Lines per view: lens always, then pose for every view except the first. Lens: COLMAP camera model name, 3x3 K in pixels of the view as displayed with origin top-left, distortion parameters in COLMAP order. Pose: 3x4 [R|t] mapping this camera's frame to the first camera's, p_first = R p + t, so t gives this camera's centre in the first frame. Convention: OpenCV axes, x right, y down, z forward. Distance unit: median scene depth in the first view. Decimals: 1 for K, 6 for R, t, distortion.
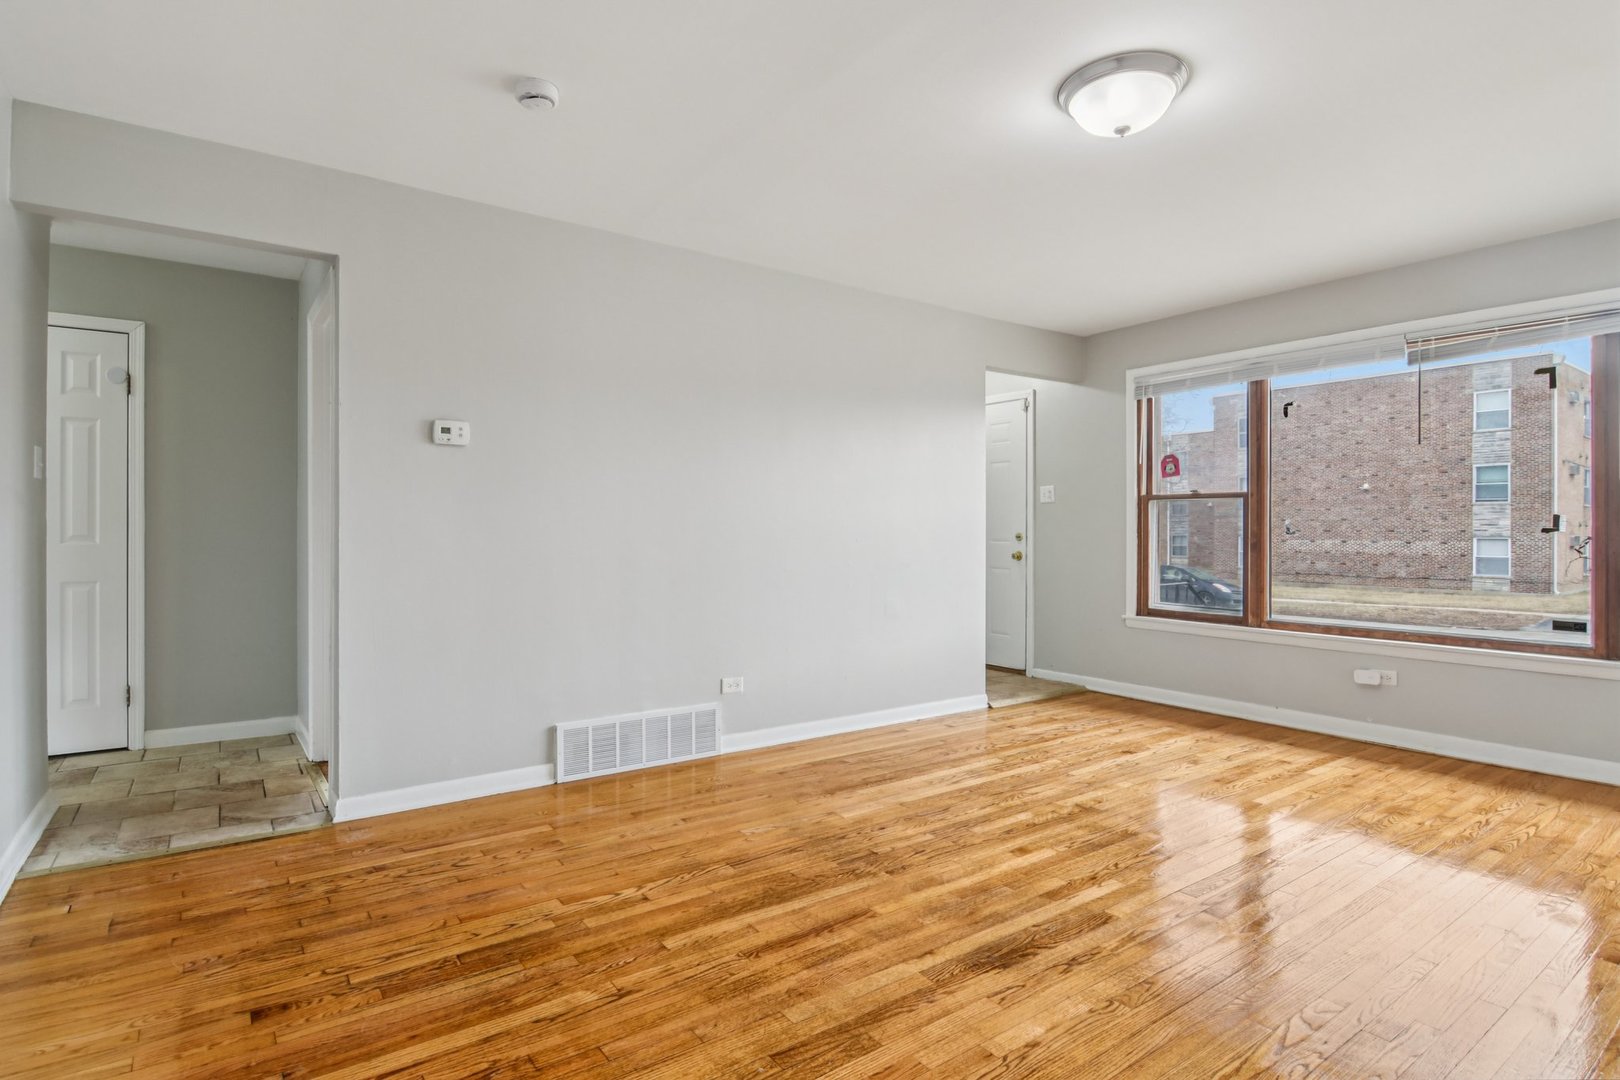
lens RADIAL K [[826.6, 0, 801.3], [0, 826.6, 536.4], [0, 0, 1]] dist [-0.002030, -0.013154]
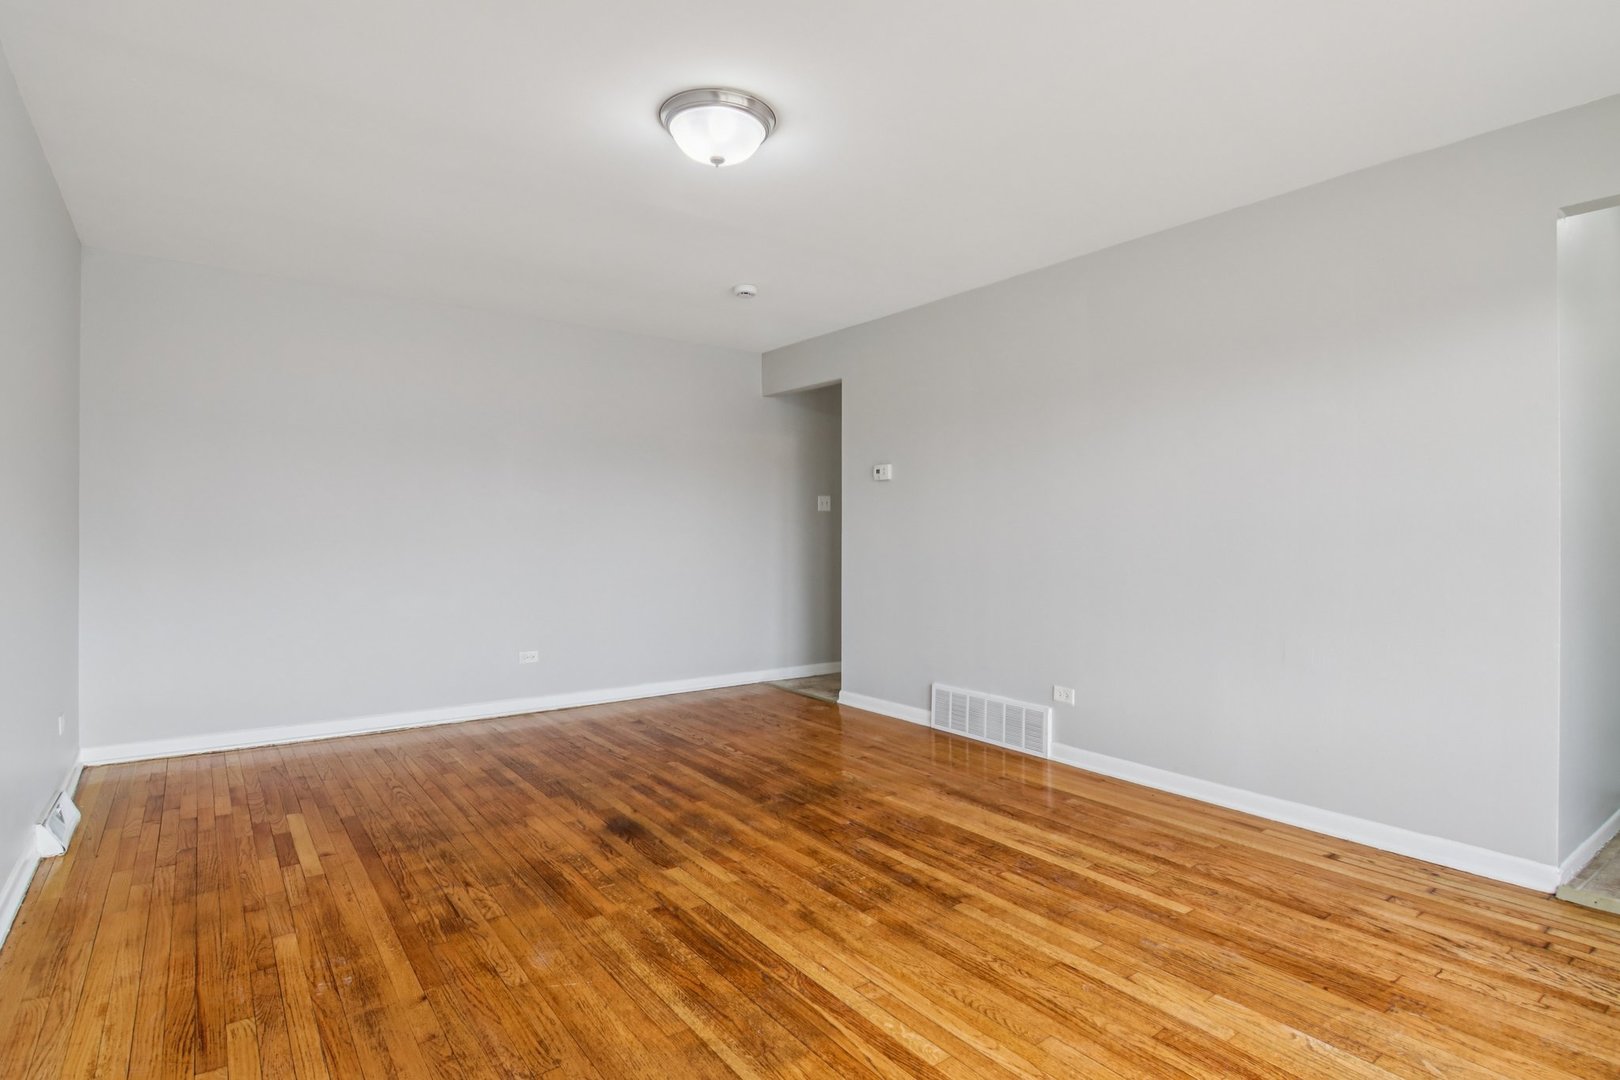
lens RADIAL K [[826.6, 0, 800.9], [0, 826.6, 536.8], [0, 0, 1]] dist [-0.002030, -0.013154]
pose [[0.006912, 0.004030, -0.999968, 1.154529], [-0.007652, 0.999963, 0.003977, -0.011542], [0.999947, 0.007624, 0.006943, 0.878041]]
